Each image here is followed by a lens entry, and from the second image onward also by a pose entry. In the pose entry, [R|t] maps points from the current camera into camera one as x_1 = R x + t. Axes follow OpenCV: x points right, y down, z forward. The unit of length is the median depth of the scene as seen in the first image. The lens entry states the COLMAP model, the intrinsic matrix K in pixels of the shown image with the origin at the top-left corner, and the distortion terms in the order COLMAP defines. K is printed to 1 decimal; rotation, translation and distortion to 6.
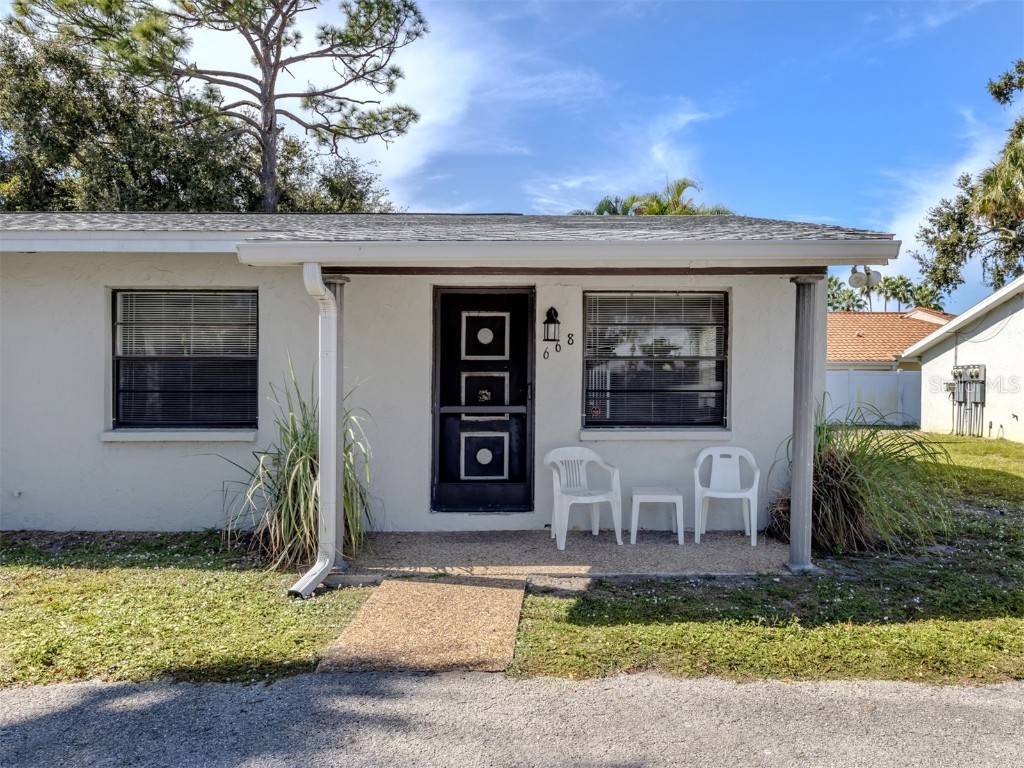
lens RADIAL K [[975.7, 0, 522.1], [0, 975.7, 400.9], [0, 0, 1]] dist [-0.000002, 0.017582]
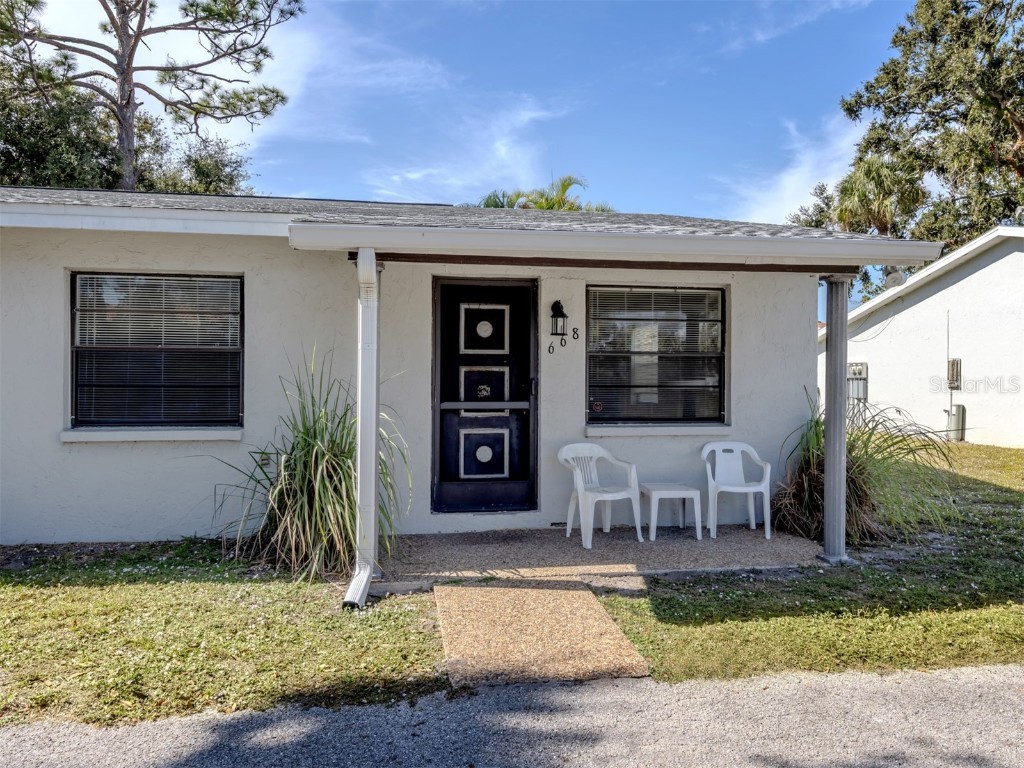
lens RADIAL K [[985.1, 0, 512.0], [0, 985.1, 384.0], [0, 0, 1]] dist [0.004065, -0.006591]
pose [[0.980900, 0.002140, 0.194503, -0.201049], [0.000341, 0.999919, -0.012722, 0.000133], [-0.194514, 0.012546, 0.980819, 0.038860]]
